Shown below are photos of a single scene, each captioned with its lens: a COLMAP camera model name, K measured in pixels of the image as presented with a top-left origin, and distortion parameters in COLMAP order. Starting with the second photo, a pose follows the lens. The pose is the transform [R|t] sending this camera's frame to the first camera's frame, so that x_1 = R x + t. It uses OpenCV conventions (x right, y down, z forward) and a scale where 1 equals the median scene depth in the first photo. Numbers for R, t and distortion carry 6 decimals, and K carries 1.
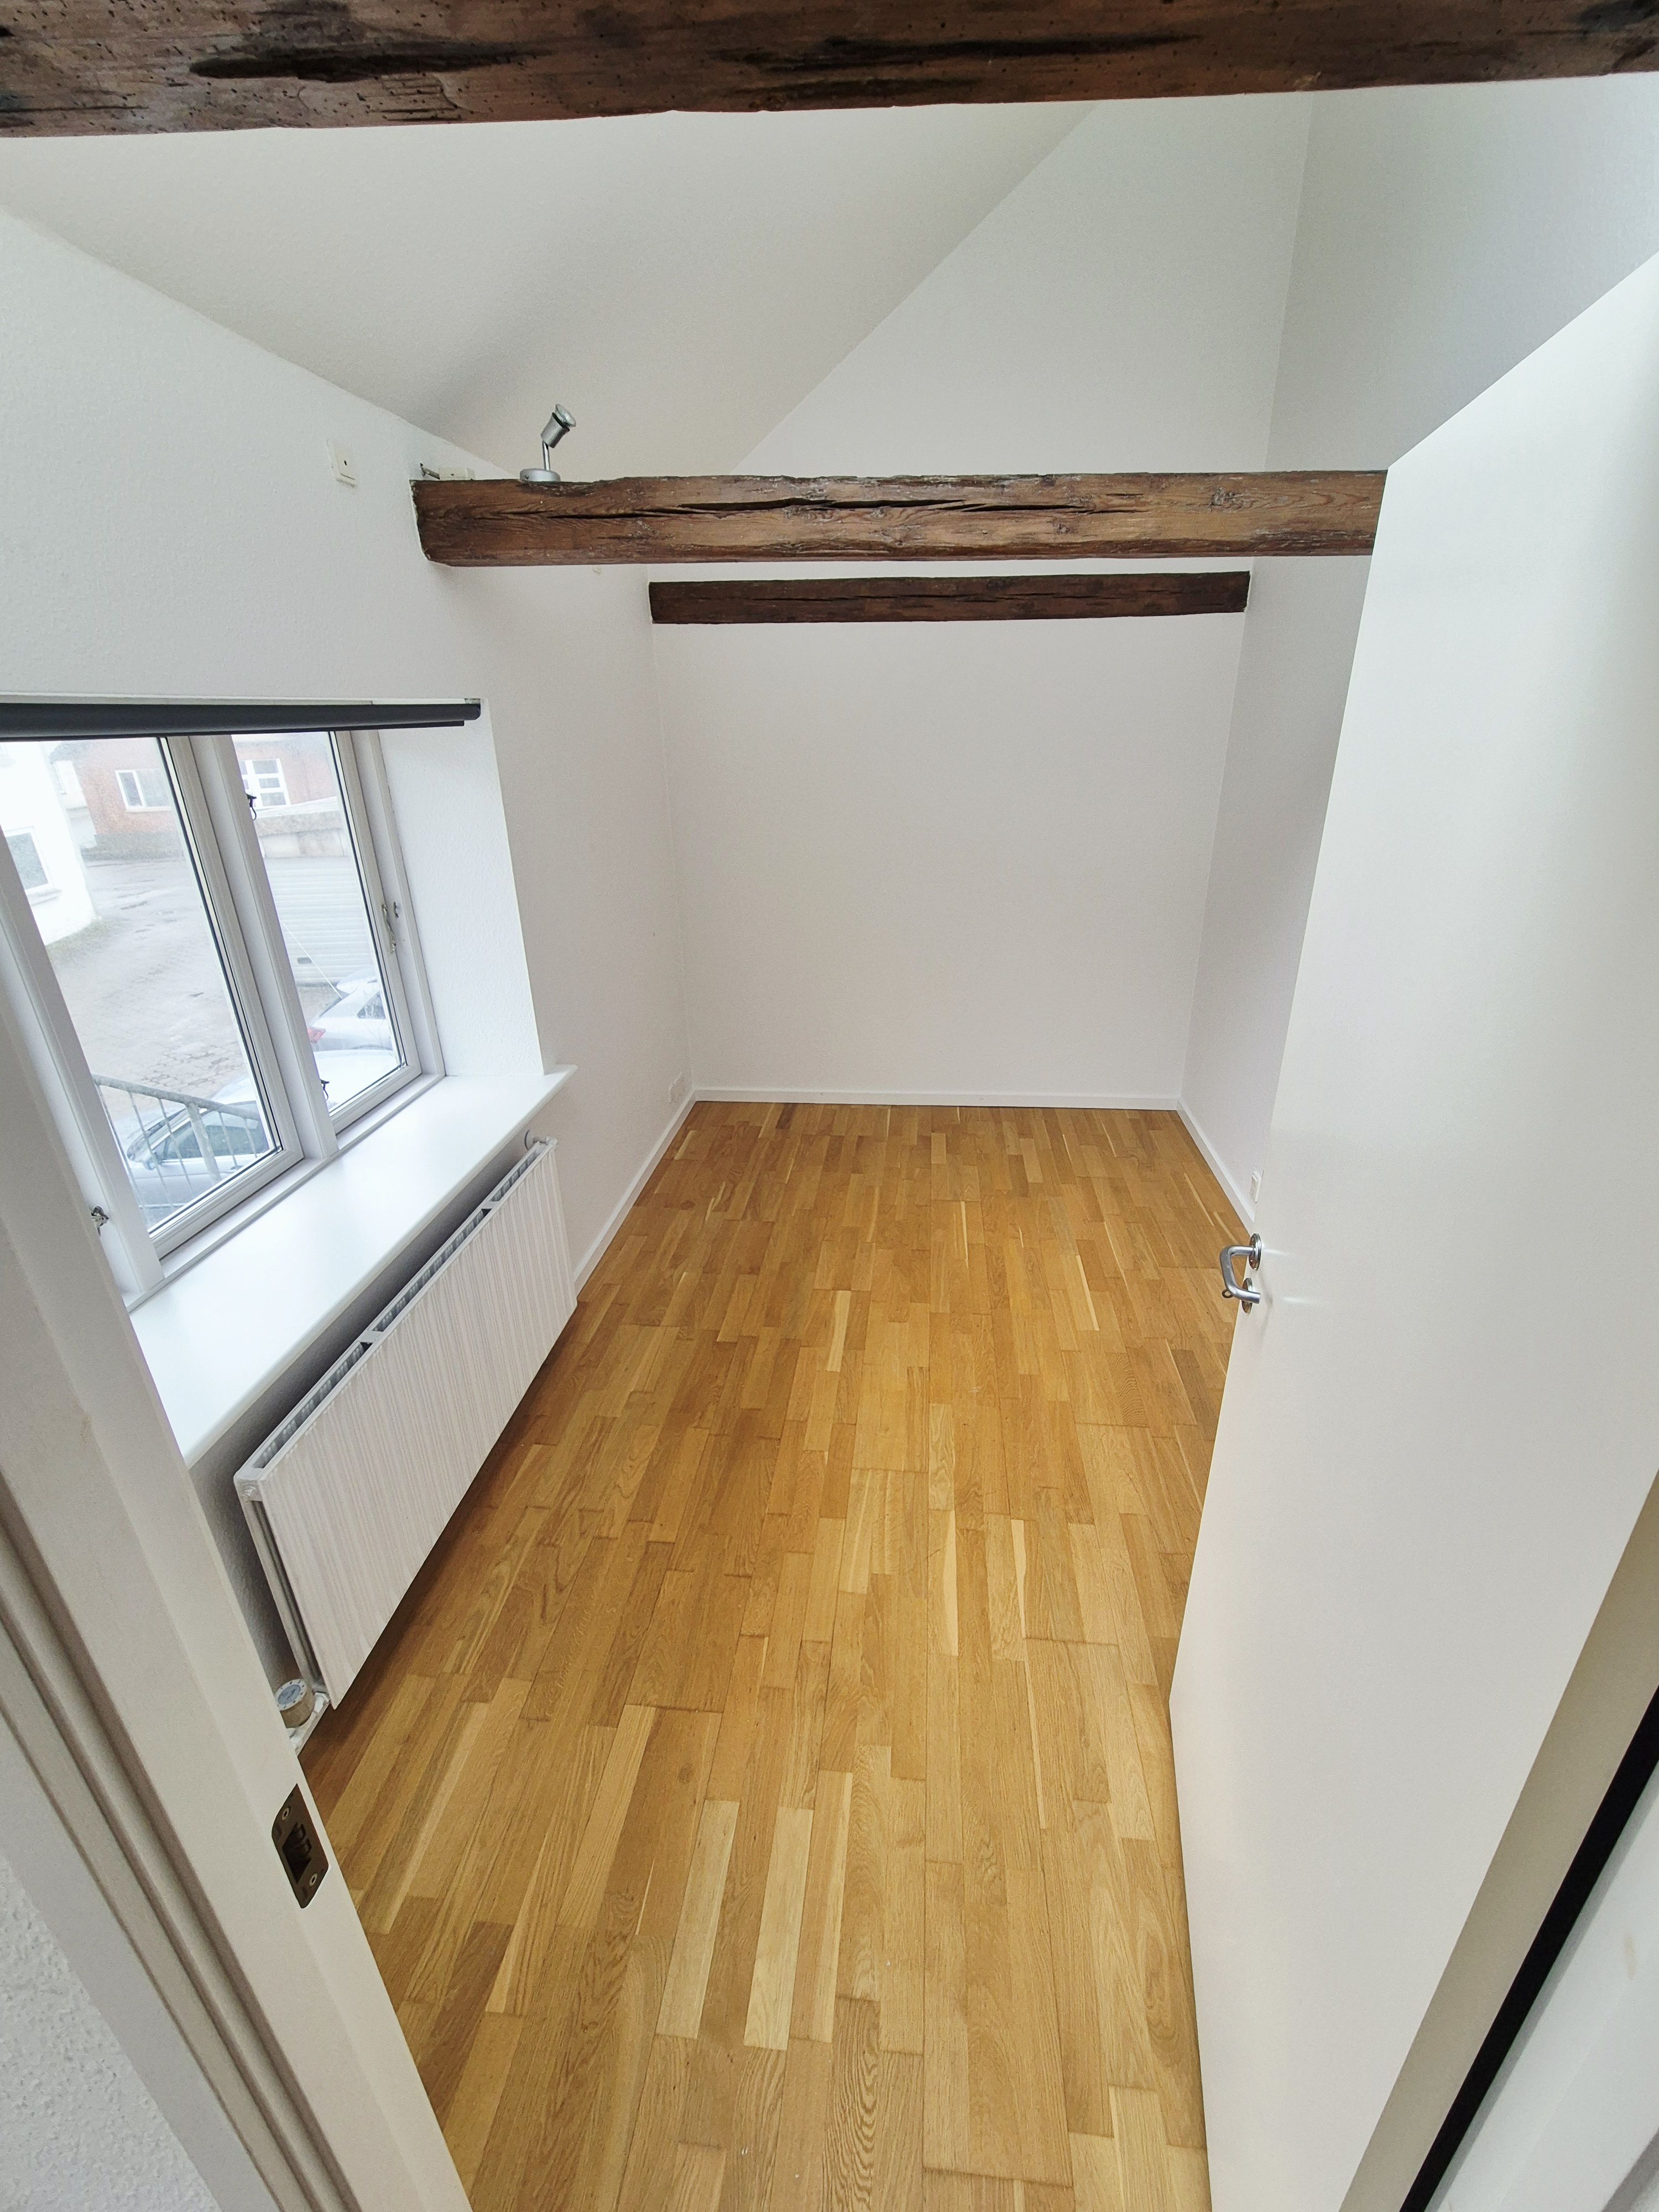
lens RADIAL K [[912.2, 0, 831.2], [0, 912.2, 1095.4], [0, 0, 1]] dist [-0.000240, 0.000736]
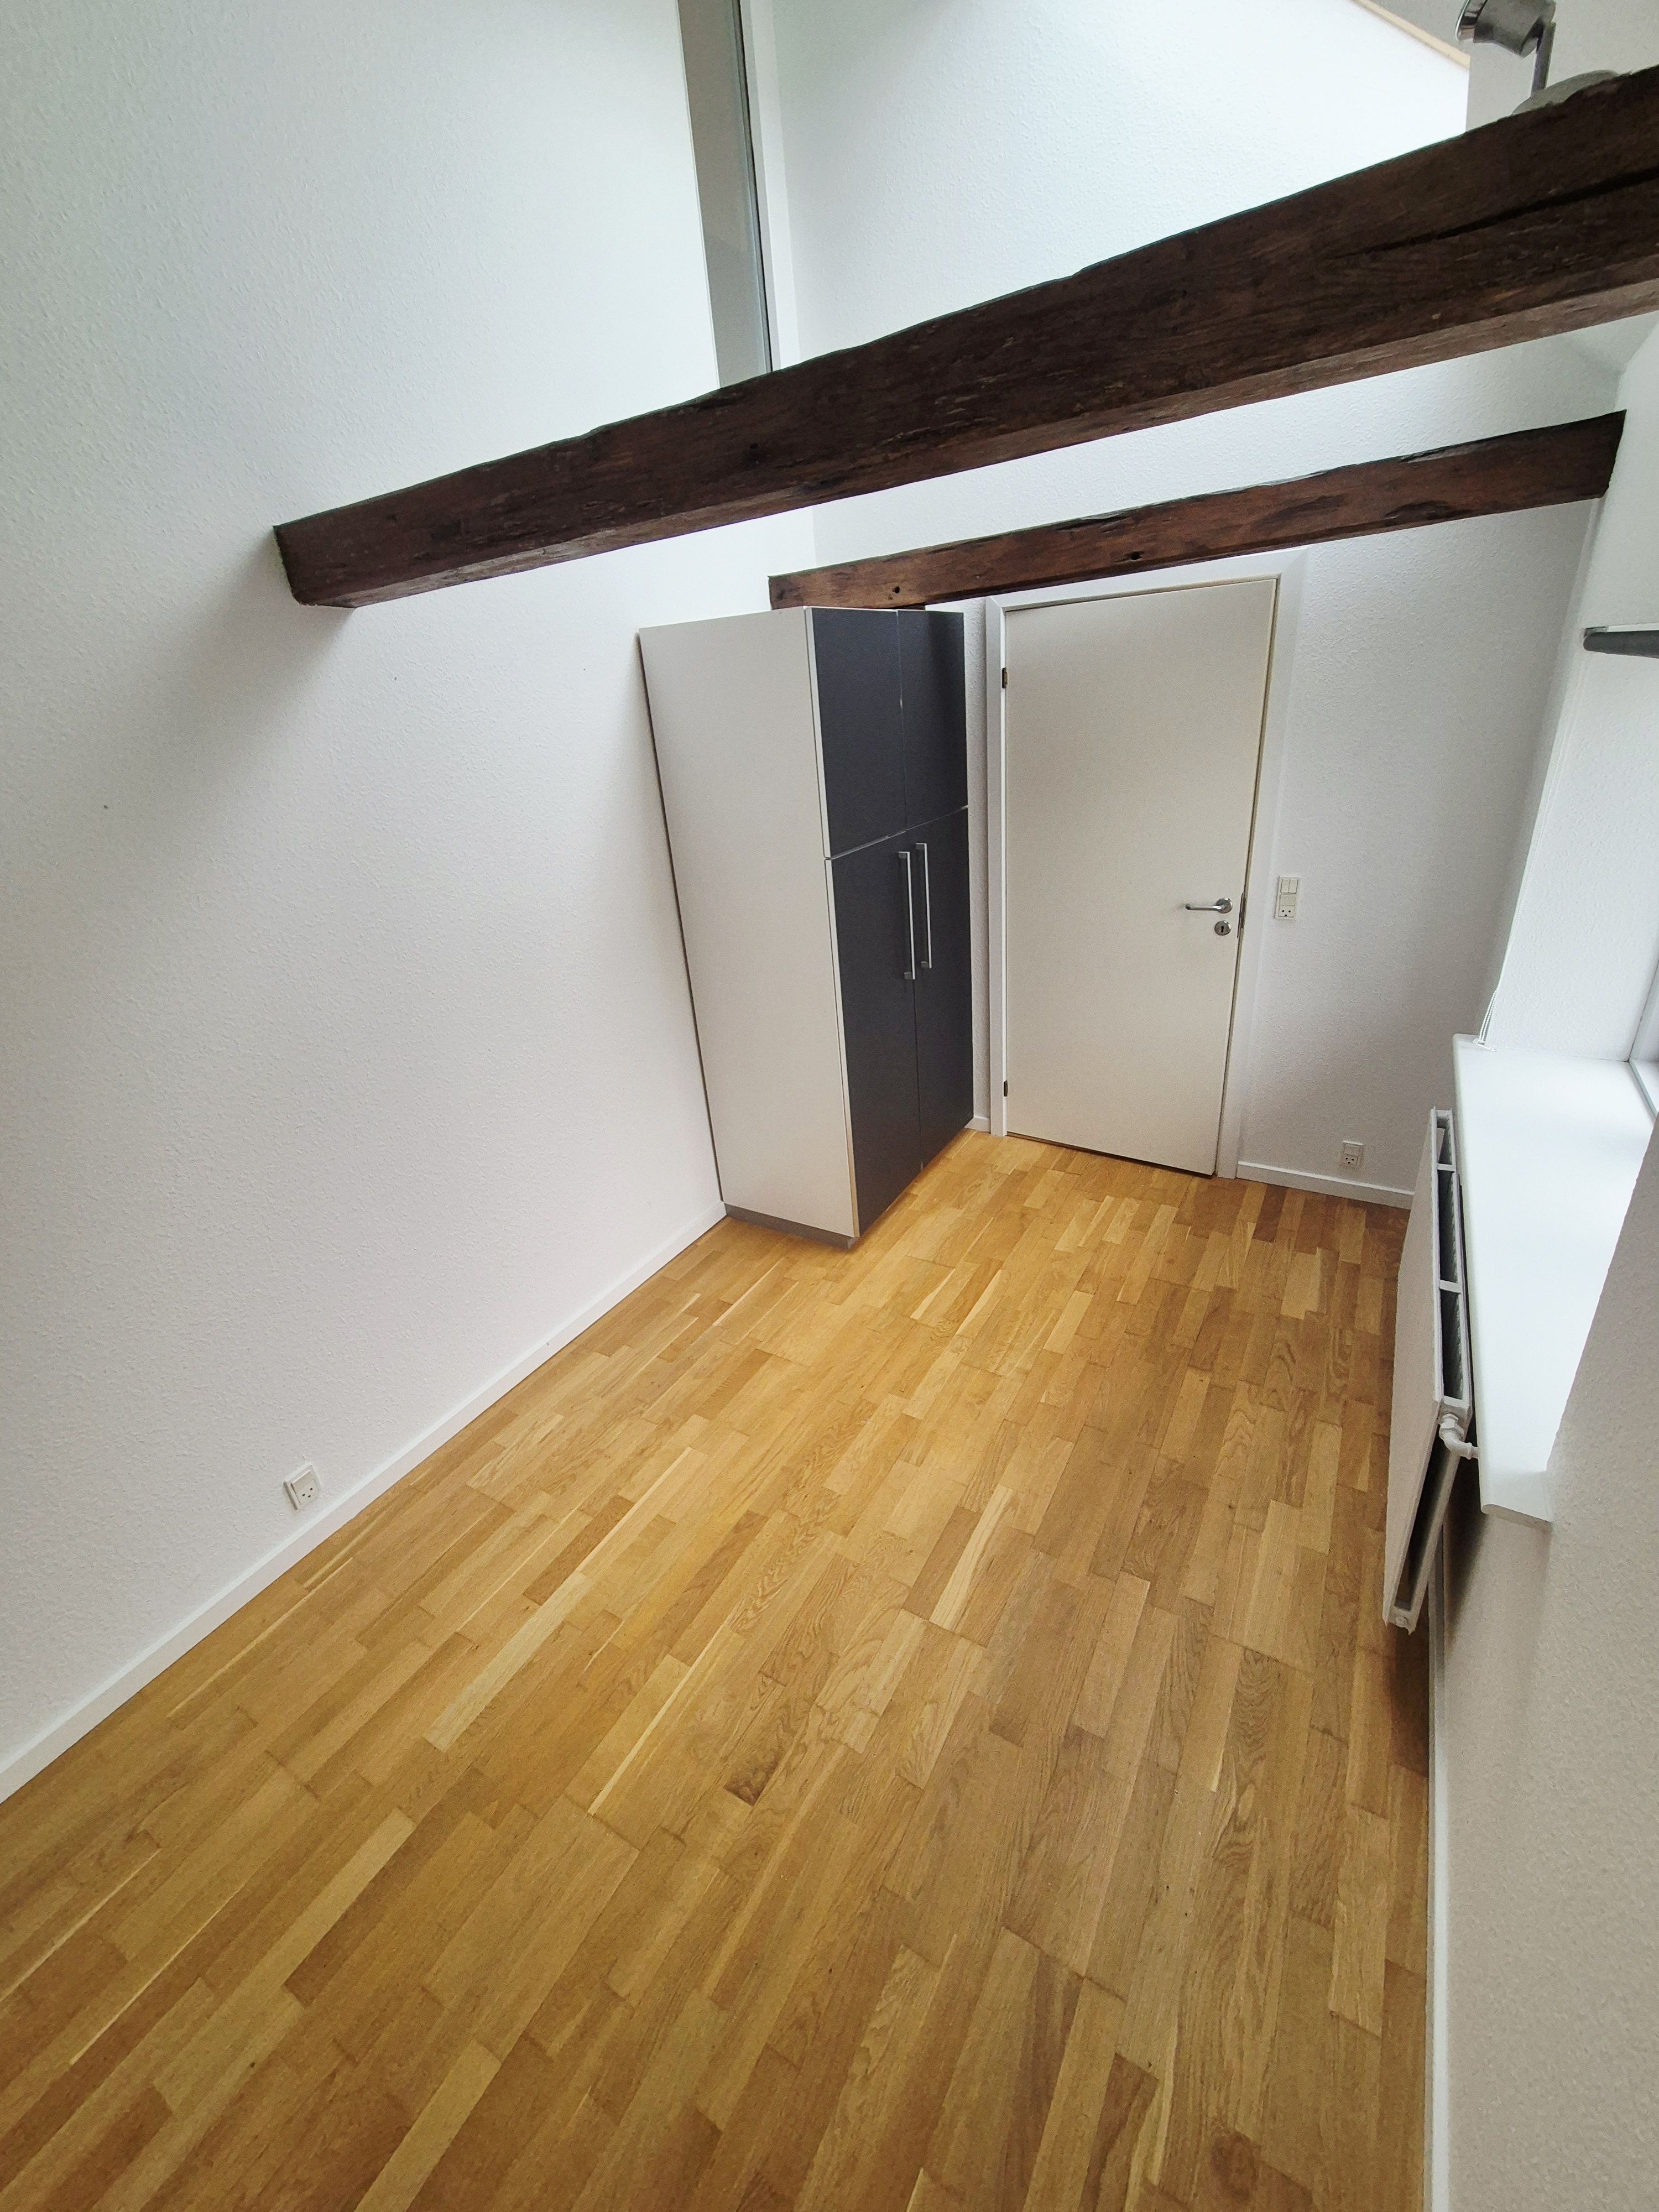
lens RADIAL K [[912.2, 0, 831.2], [0, 912.2, 1095.4], [0, 0, 1]] dist [-0.000240, 0.000736]
pose [[-0.904967, -0.088819, 0.416108, -0.150318], [0.247686, 0.685211, 0.684936, -0.496875], [-0.345958, 0.722909, -0.598094, 1.142319]]
